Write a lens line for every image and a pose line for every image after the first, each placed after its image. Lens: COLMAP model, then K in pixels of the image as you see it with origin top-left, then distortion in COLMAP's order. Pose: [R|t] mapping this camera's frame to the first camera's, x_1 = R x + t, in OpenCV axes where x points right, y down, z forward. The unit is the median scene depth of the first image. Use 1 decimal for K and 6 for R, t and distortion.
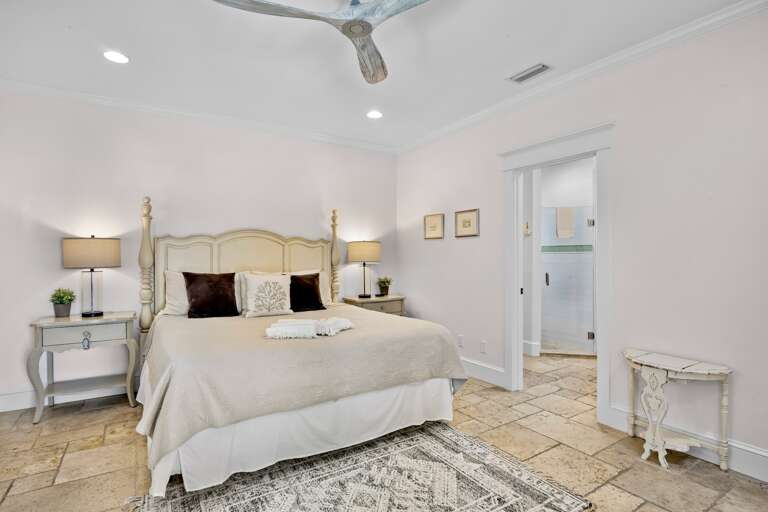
lens RADIAL K [[381.4, 0, 384.0], [0, 381.4, 256.1], [0, 0, 1]] dist [-0.011598, -0.001755]
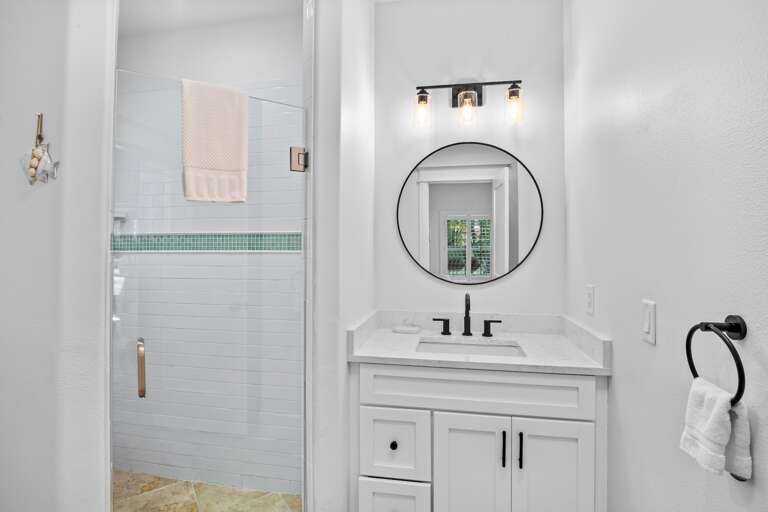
lens RADIAL K [[381.4, 0, 388.0], [0, 381.4, 252.3], [0, 0, 1]] dist [-0.011598, -0.001755]
pose [[0.673633, 0.004079, 0.739055, 0.354033], [0.003364, 0.999957, -0.008585, -0.009395], [-0.739058, 0.008270, 0.673591, 0.716745]]
